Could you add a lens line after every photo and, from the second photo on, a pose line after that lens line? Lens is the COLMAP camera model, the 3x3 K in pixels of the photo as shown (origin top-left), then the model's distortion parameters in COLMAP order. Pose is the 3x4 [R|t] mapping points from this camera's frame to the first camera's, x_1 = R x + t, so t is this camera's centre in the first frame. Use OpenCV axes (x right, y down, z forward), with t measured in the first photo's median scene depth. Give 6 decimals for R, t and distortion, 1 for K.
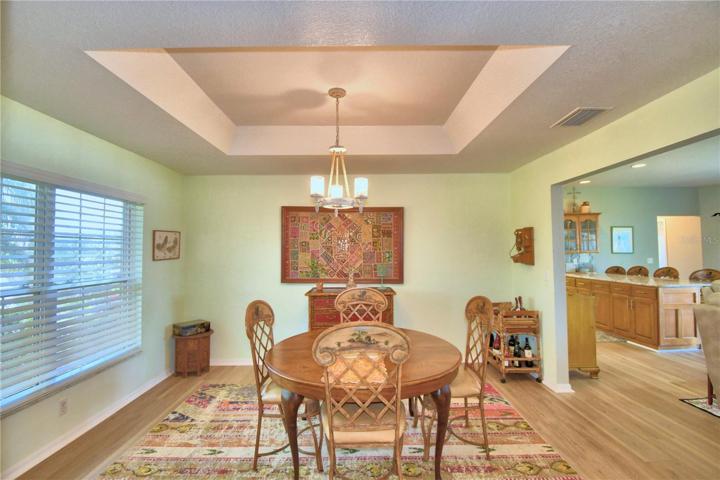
lens RADIAL K [[318.0, 0, 357.6], [0, 318.0, 241.1], [0, 0, 1]] dist [0.021595, -0.025336]
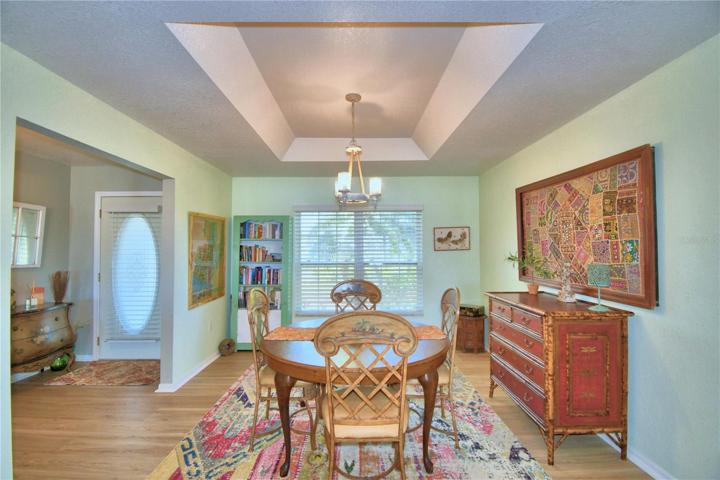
lens RADIAL K [[318.0, 0, 357.6], [0, 318.0, 241.1], [0, 0, 1]] dist [0.021595, -0.025336]
pose [[0.026292, -0.016818, -0.999513, 0.605689], [0.035146, 0.999256, -0.015889, 0.027522], [0.999036, -0.034711, 0.026864, 0.570909]]
